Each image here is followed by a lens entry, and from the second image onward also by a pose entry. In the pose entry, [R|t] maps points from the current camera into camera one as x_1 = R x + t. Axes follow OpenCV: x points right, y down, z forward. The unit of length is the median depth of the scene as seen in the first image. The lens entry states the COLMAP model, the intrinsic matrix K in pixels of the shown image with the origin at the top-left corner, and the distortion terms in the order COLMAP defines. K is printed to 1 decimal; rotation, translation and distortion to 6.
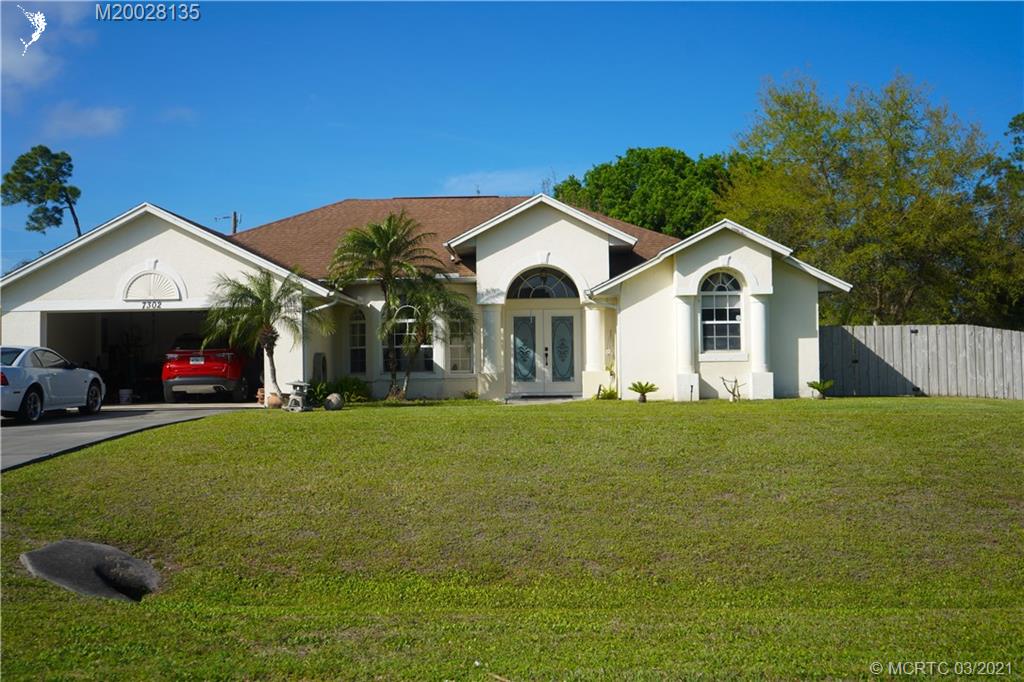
lens RADIAL K [[1091.0, 0, 512.0], [0, 1091.0, 345.2], [0, 0, 1]] dist [-0.000843, 0.000000]
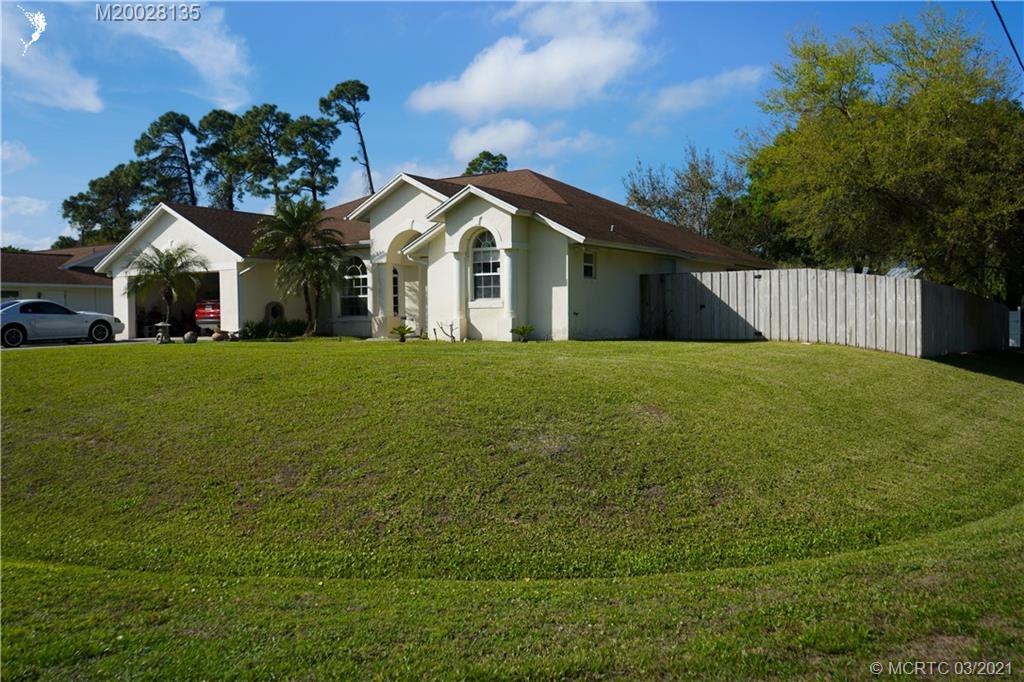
lens RADIAL K [[856.2, 0, 511.9], [0, 856.2, 334.2], [0, 0, 1]] dist [0.013729, 0.003357]
pose [[0.861677, 0.012848, -0.507295, 0.676132], [0.013839, 0.998713, 0.048801, -0.001476], [0.507269, -0.049071, 0.860390, 0.228221]]
